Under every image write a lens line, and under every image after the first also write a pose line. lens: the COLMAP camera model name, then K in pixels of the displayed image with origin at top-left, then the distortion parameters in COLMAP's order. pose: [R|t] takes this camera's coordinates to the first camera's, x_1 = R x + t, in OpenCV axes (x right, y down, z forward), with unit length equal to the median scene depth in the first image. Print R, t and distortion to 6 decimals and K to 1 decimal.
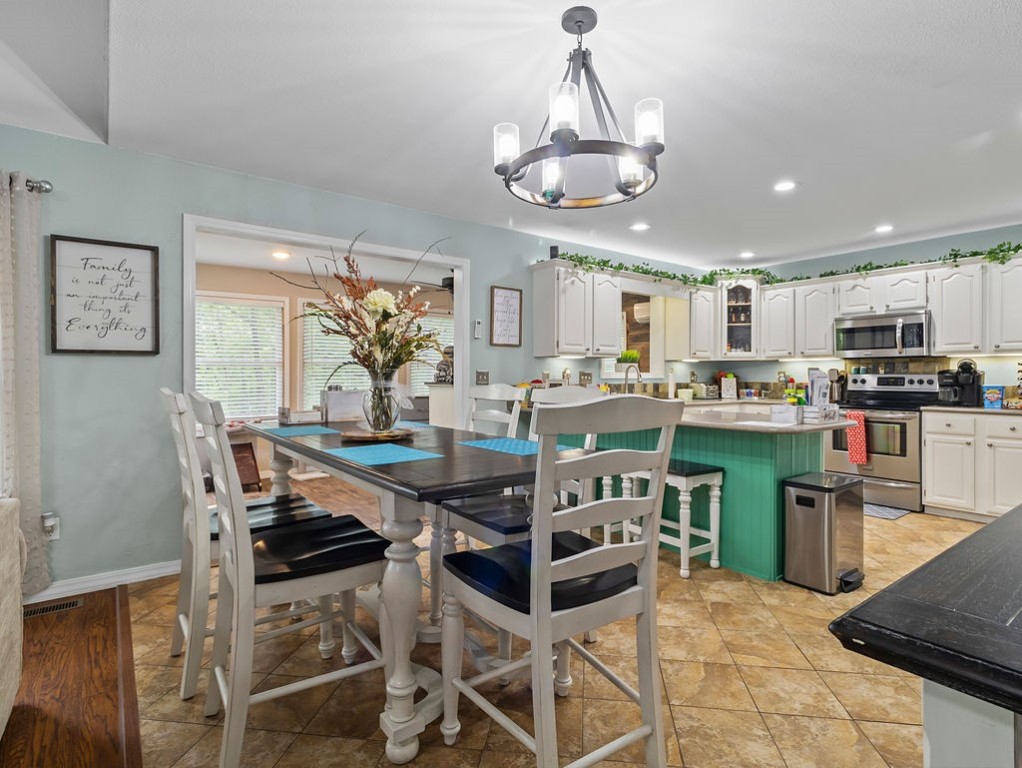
lens RADIAL K [[528.6, 0, 519.1], [0, 528.6, 376.4], [0, 0, 1]] dist [0.004108, 0.001008]
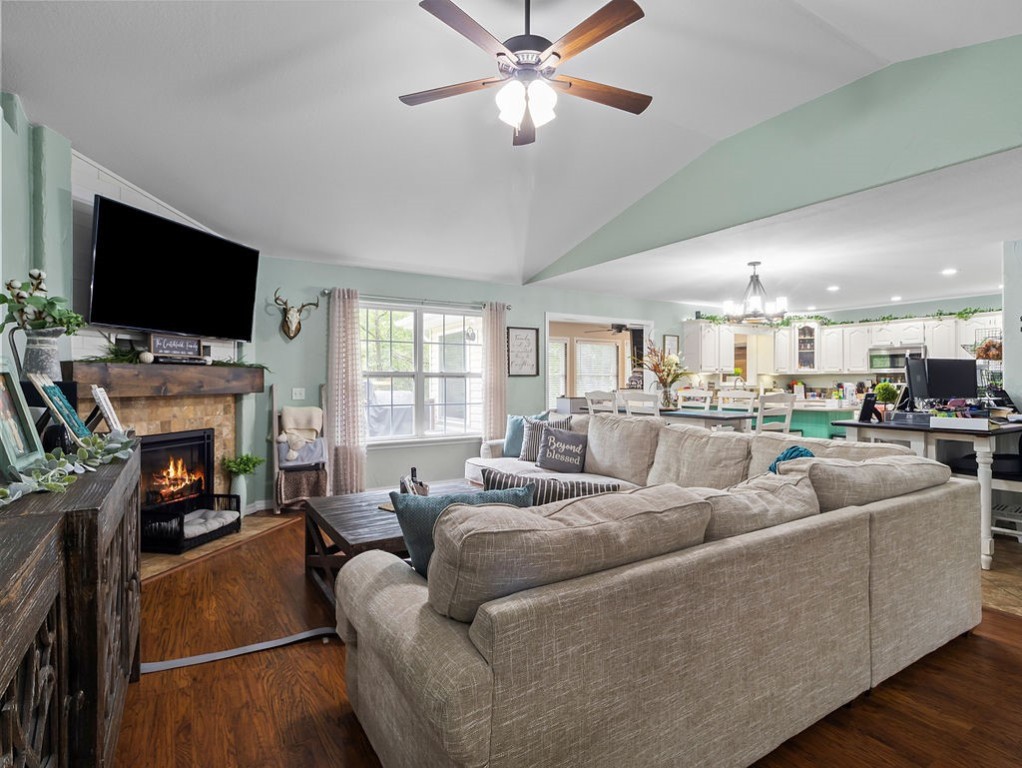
lens RADIAL K [[528.6, 0, 519.1], [0, 528.6, 376.4], [0, 0, 1]] dist [0.004108, 0.001008]
pose [[0.995897, -0.002066, -0.090466, -0.349215], [0.001308, 0.999964, -0.008439, -0.013435], [0.090480, 0.008286, 0.995864, -0.767895]]
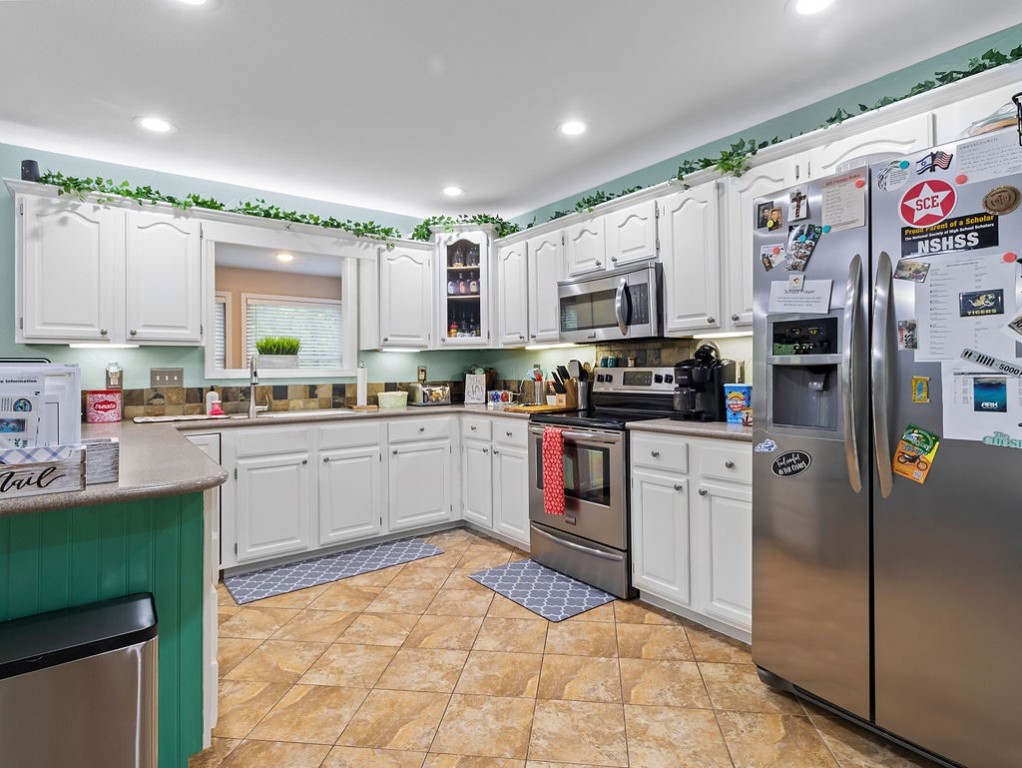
lens RADIAL K [[538.9, 0, 525.1], [0, 538.9, 363.1], [0, 0, 1]] dist [0.002930, 0.000403]
pose [[0.999912, -0.011293, 0.006974, 0.592221], [0.011394, 0.999828, -0.014608, -0.001181], [-0.006808, 0.014686, 0.999869, 0.365738]]
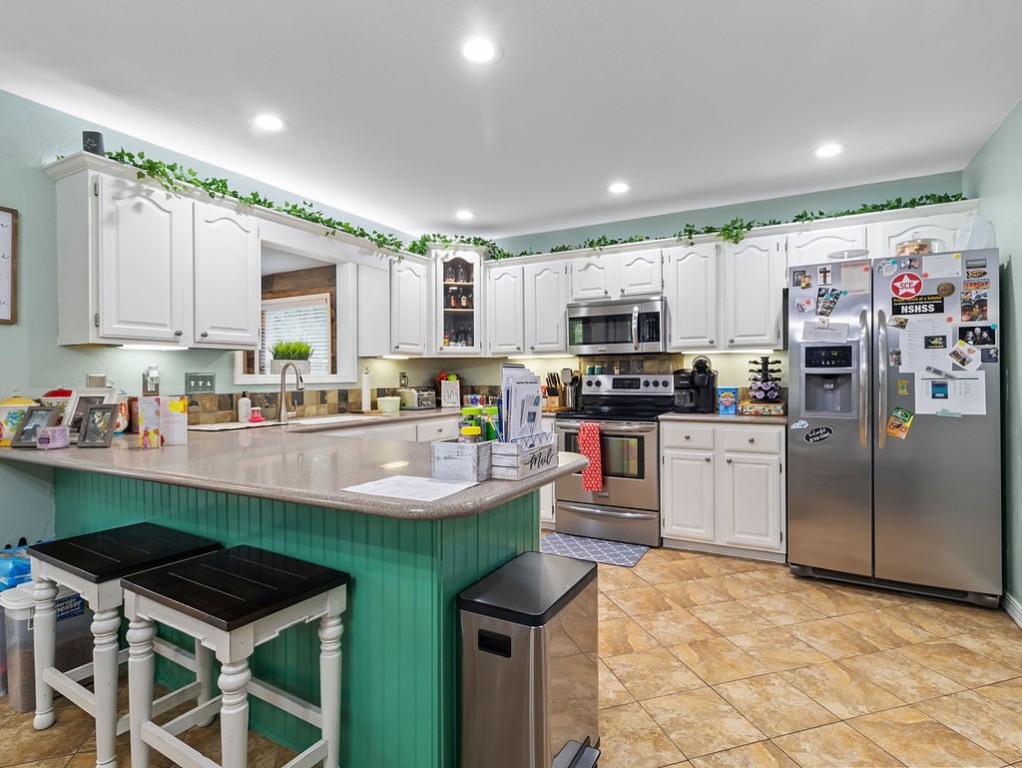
lens RADIAL K [[528.6, 0, 519.1], [0, 528.6, 376.4], [0, 0, 1]] dist [0.004108, 0.001008]
pose [[0.910823, -0.007042, 0.412738, 0.219992], [0.007704, 0.999970, 0.000060, -0.002944], [-0.412726, 0.003125, 0.910850, 0.333992]]
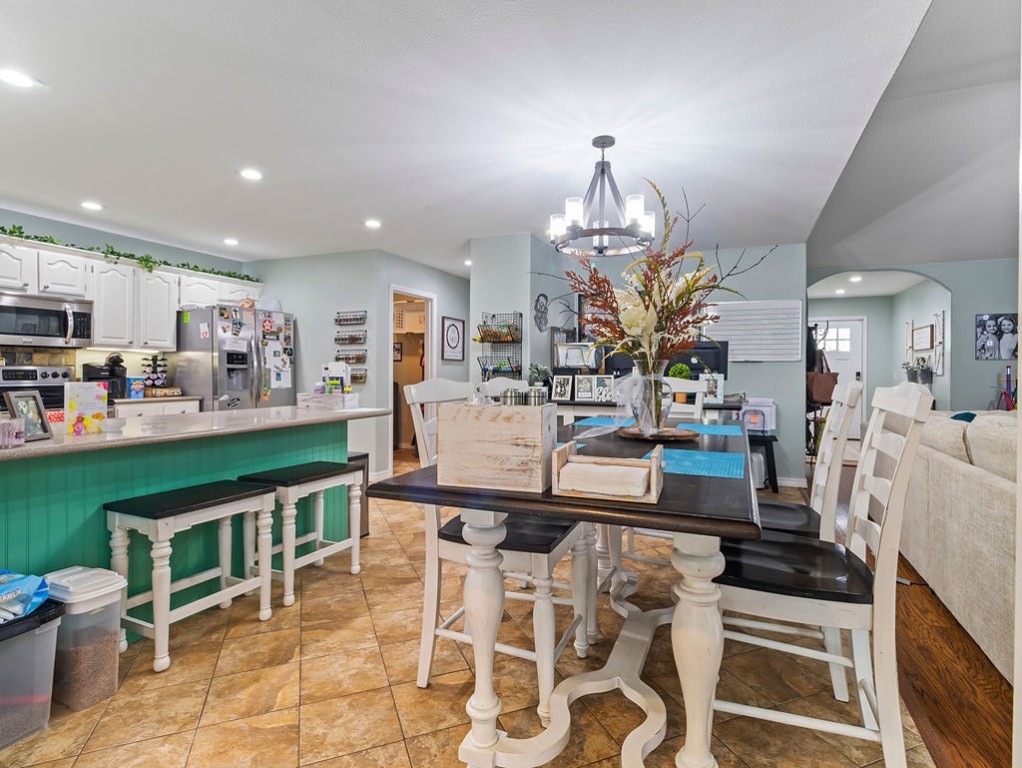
lens RADIAL K [[528.6, 0, 519.1], [0, 528.6, 376.4], [0, 0, 1]] dist [0.004108, 0.001008]
pose [[-0.494105, -0.009018, 0.869355, -0.435310], [-0.001995, 0.999955, 0.009239, 0.002491], [-0.869400, 0.002831, -0.494101, 0.770195]]
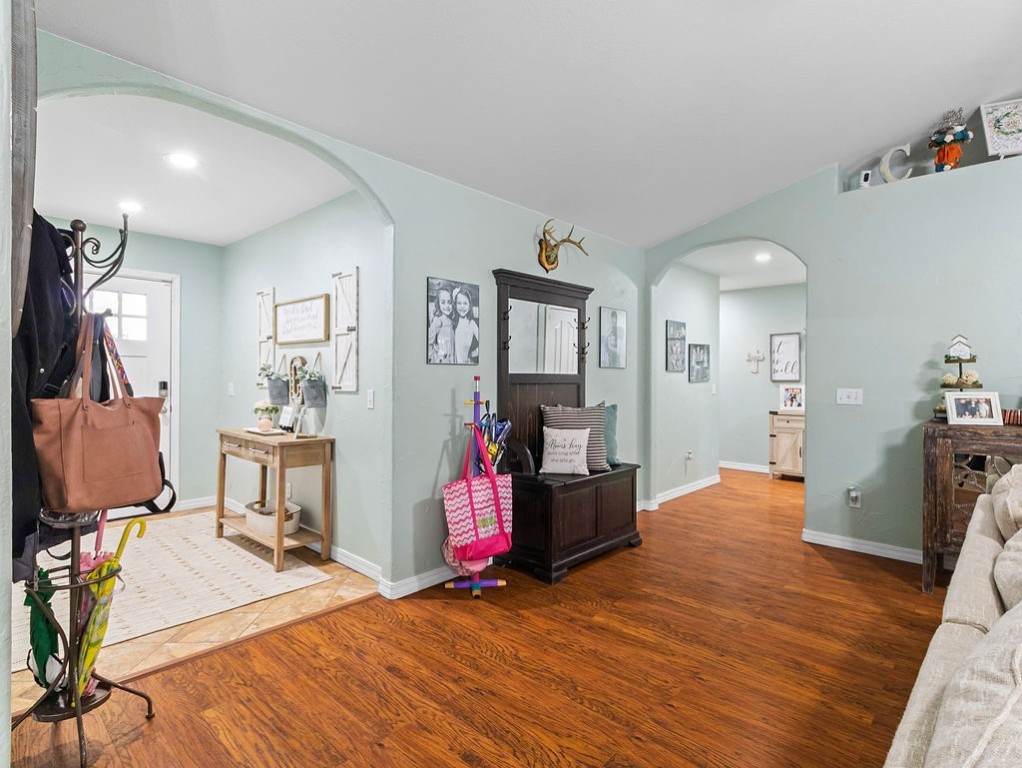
lens RADIAL K [[528.6, 0, 519.1], [0, 528.6, 376.4], [0, 0, 1]] dist [0.004108, 0.001008]
pose [[-0.985984, -0.005493, -0.166750, 0.112865], [-0.005994, 0.999979, 0.002500, -0.014399], [0.166733, 0.003465, -0.985996, -0.123302]]
